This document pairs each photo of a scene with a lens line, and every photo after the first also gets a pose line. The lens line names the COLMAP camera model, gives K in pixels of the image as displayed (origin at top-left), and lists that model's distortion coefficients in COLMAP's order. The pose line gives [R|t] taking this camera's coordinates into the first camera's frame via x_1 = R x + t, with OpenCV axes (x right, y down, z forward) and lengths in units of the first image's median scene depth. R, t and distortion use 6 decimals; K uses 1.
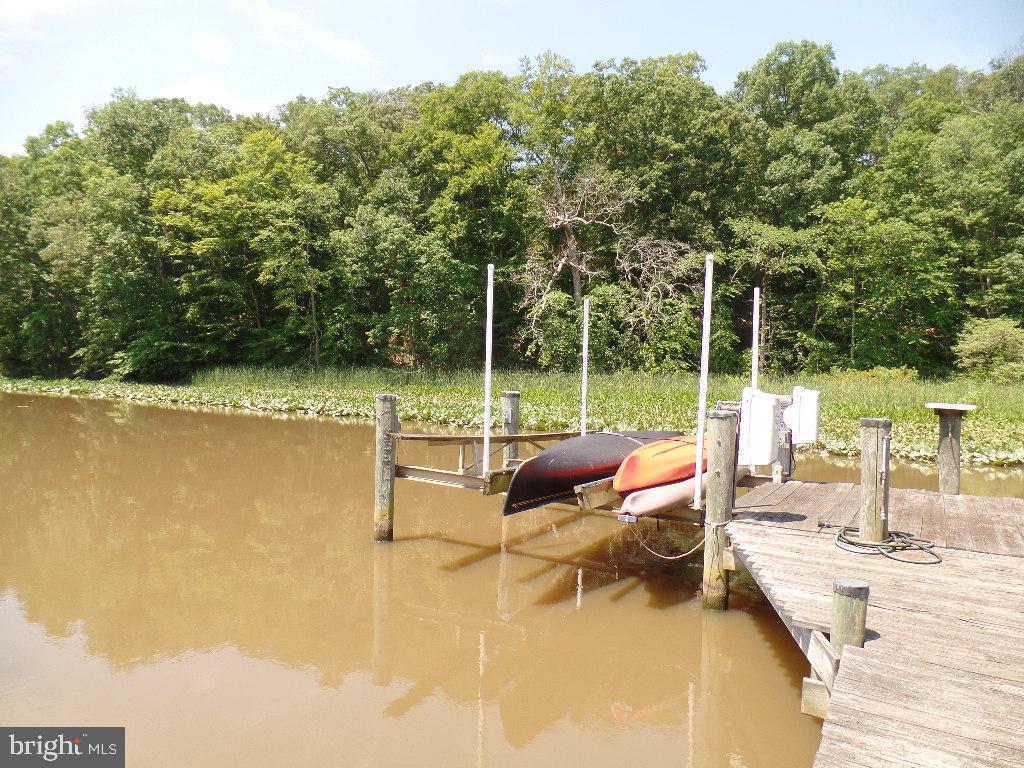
lens RADIAL K [[709.9, 0, 512.0], [0, 709.9, 384.0], [0, 0, 1]] dist [0.002204, 0.004109]
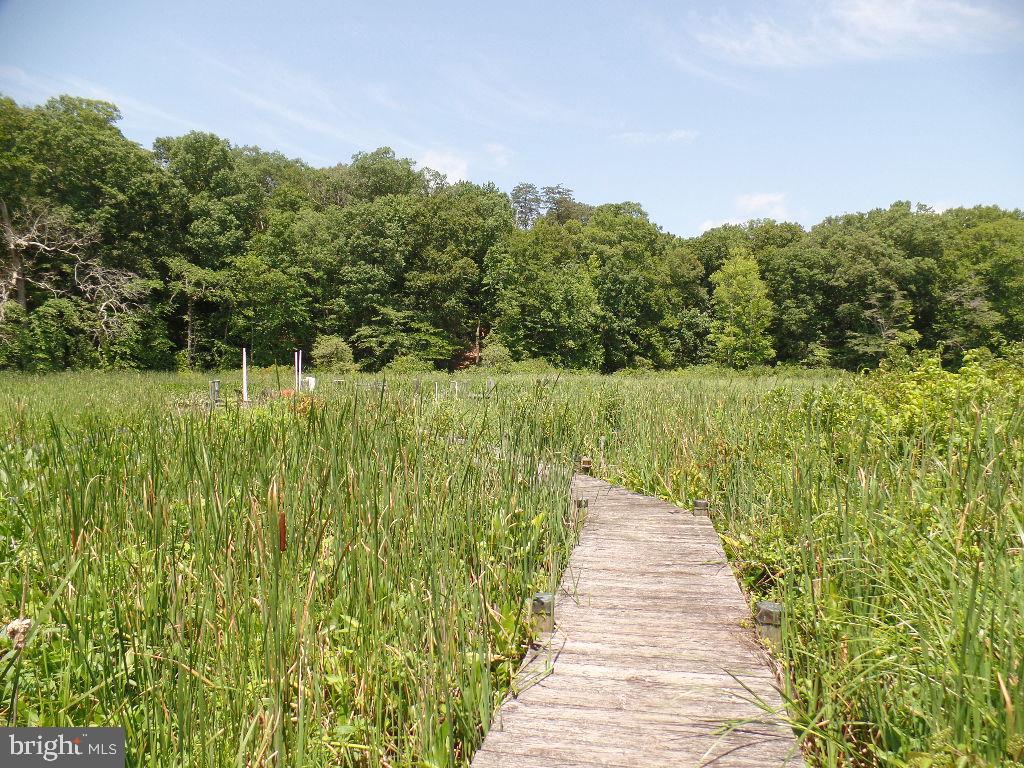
lens RADIAL K [[709.9, 0, 512.0], [0, 709.9, 384.0], [0, 0, 1]] dist [0.002204, 0.004109]
pose [[0.657228, -0.027560, 0.753188, -0.286834], [0.023659, 0.999593, 0.015931, 0.006053], [-0.753320, 0.007350, 0.657613, -0.395396]]
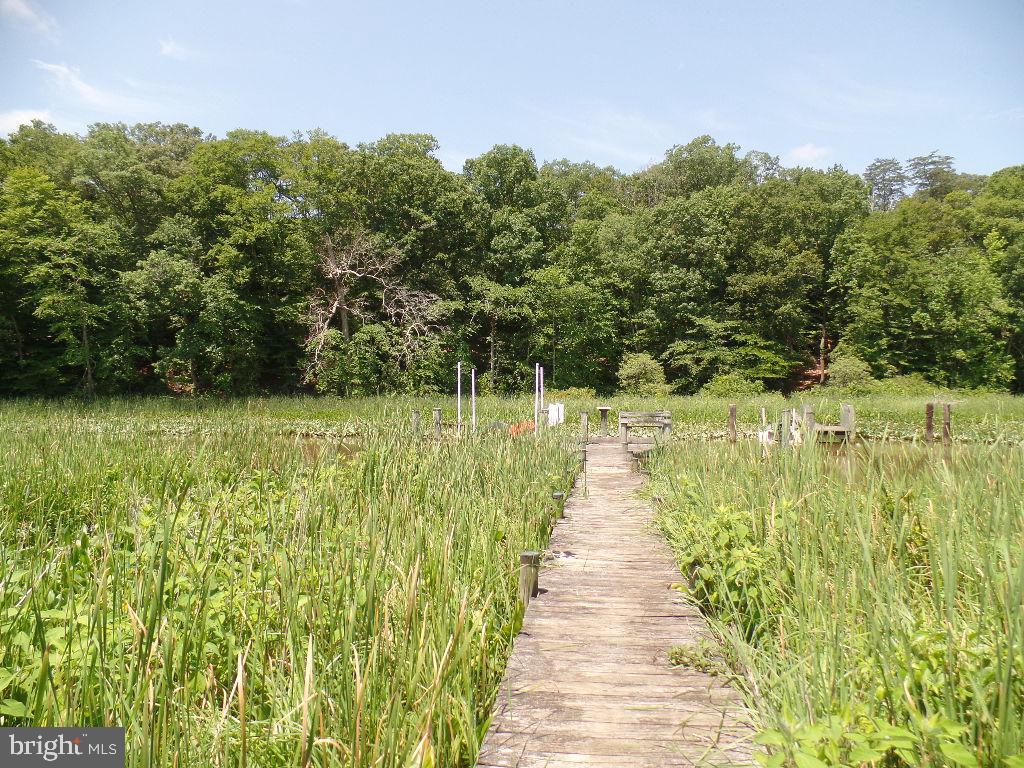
lens RADIAL K [[709.9, 0, 512.0], [0, 709.9, 384.0], [0, 0, 1]] dist [0.002204, 0.004109]
pose [[0.922297, -0.016133, 0.386144, -0.124167], [0.028556, 0.999242, -0.026456, 0.003355], [-0.385425, 0.035427, 0.922059, -0.231172]]
